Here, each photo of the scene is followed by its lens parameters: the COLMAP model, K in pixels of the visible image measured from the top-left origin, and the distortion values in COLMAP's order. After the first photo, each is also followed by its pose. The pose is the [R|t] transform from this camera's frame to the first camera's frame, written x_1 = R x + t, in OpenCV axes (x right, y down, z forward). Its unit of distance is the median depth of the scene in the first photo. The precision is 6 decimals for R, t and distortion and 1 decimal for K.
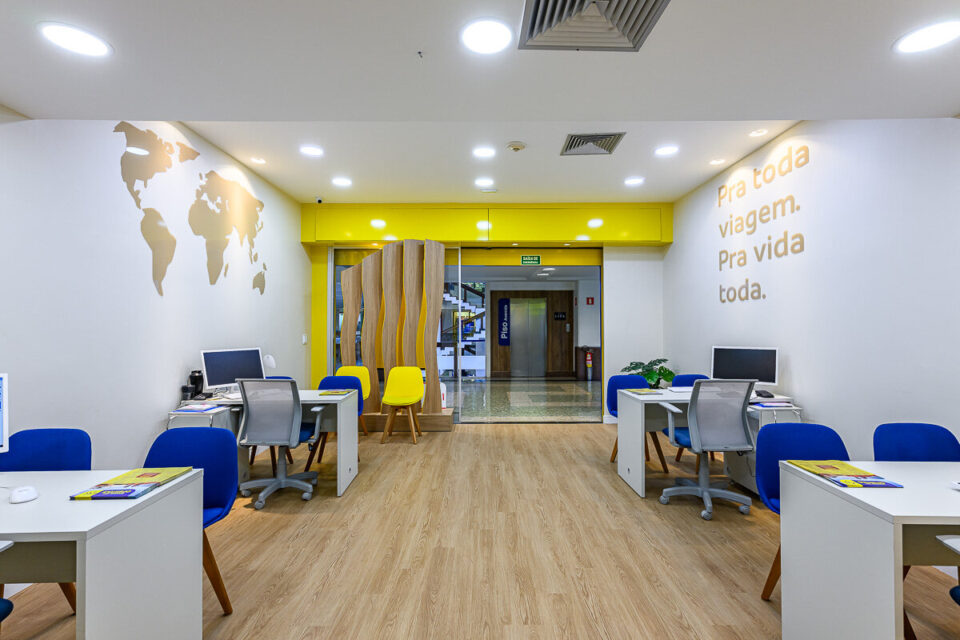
lens RADIAL K [[457.4, 0, 489.0], [0, 457.4, 321.9], [0, 0, 1]] dist [-0.002445, 0.002664]
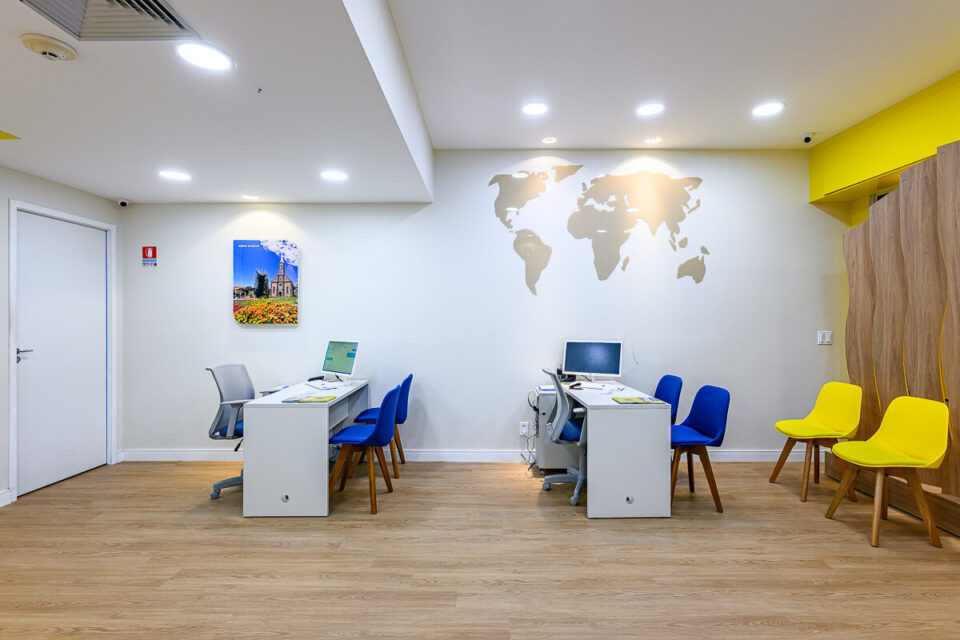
lens RADIAL K [[457.4, 0, 481.1], [0, 457.4, 320.3], [0, 0, 1]] dist [-0.002445, 0.002664]
pose [[-0.016546, 0.005908, -0.999846, 0.495086], [0.007449, 0.999956, 0.005786, 0.004975], [0.999835, -0.007352, -0.016590, 0.759565]]
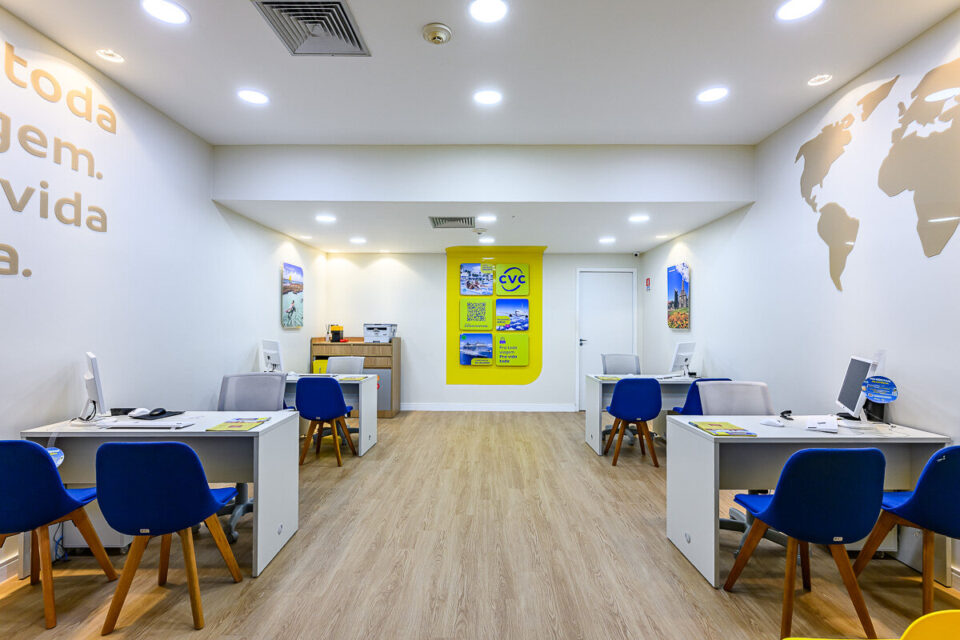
lens RADIAL K [[457.4, 0, 481.6], [0, 457.4, 321.0], [0, 0, 1]] dist [-0.002445, 0.002664]
pose [[-0.999715, -0.002090, 0.023762, -0.017582], [-0.002470, 0.999869, -0.016003, 0.017107], [-0.023725, -0.016057, -0.999590, 1.687731]]
